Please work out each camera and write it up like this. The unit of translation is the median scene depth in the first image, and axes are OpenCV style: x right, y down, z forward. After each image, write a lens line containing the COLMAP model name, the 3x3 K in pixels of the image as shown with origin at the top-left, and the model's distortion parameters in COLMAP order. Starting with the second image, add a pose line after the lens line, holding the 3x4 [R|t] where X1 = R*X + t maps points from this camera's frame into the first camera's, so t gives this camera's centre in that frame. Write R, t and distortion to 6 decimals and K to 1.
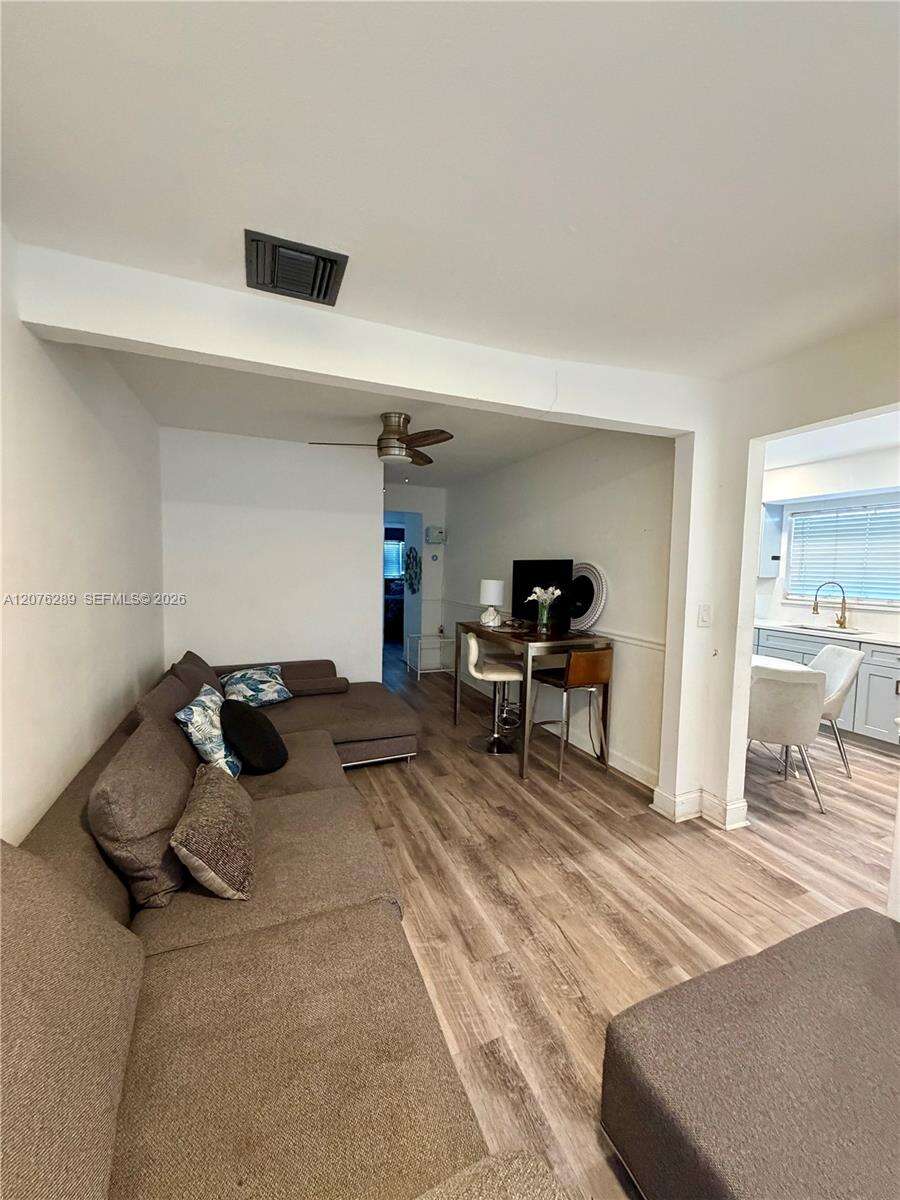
lens RADIAL K [[479.7, 0, 450.2], [0, 479.7, 597.5], [0, 0, 1]] dist [0.002253, -0.000090]
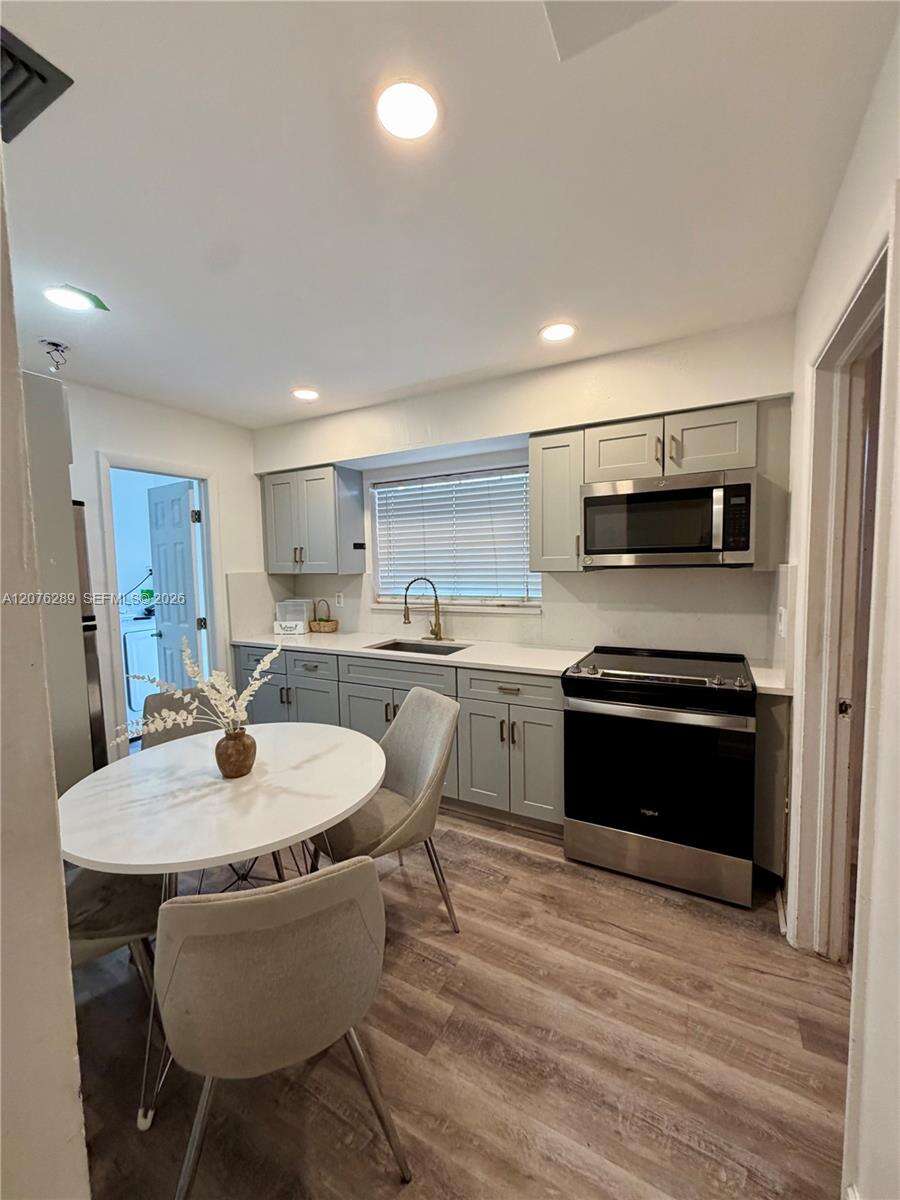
lens RADIAL K [[479.7, 0, 449.9], [0, 479.7, 596.3], [0, 0, 1]] dist [0.002253, -0.000090]
pose [[0.775548, -0.079866, 0.626216, 0.380596], [0.079648, 0.996417, 0.028439, -0.020687], [-0.626244, 0.027821, 0.779131, 0.420362]]
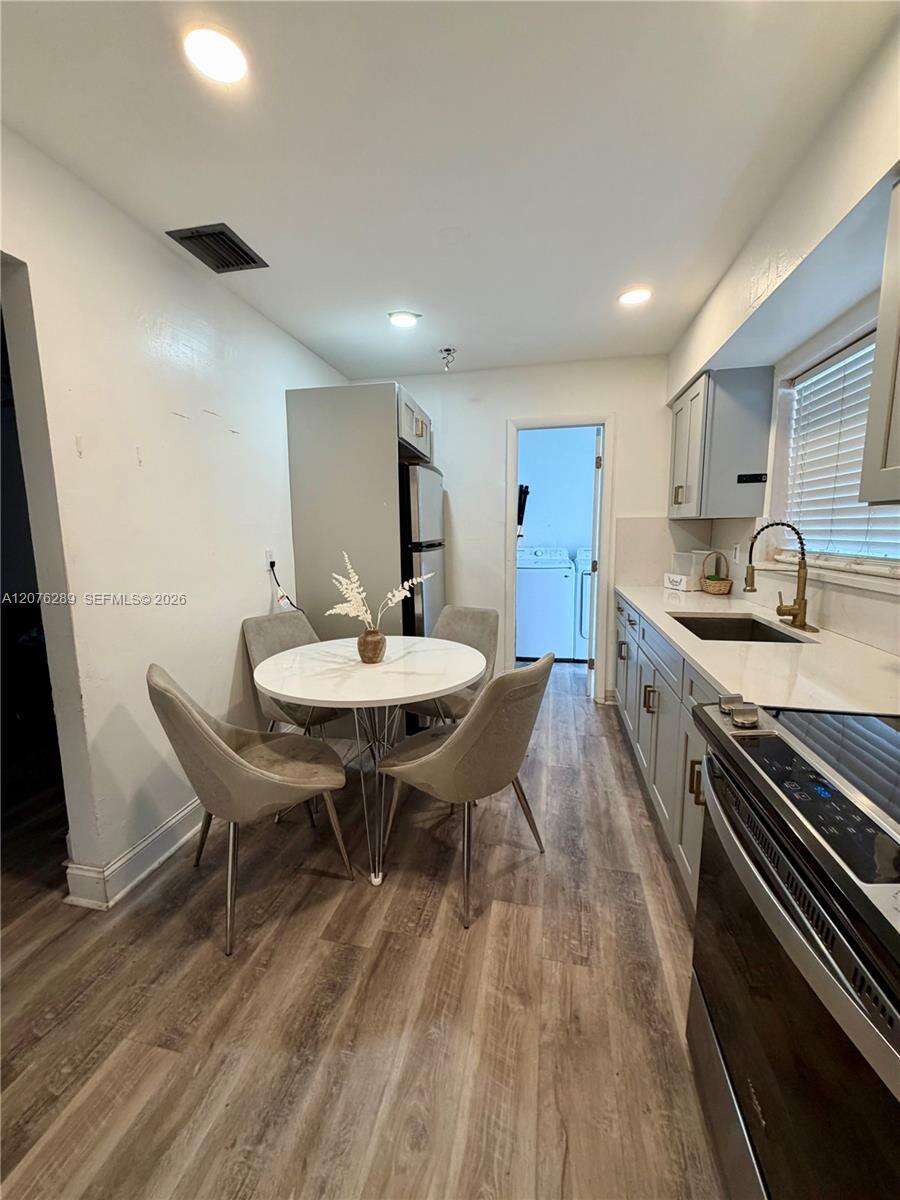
lens RADIAL K [[479.7, 0, 446.5], [0, 479.7, 596.1], [0, 0, 1]] dist [0.002253, -0.000090]
pose [[0.826140, 0.050354, -0.561211, 0.797889], [-0.013536, 0.997485, 0.069571, 0.010831], [0.563303, -0.049879, 0.824744, 0.458218]]
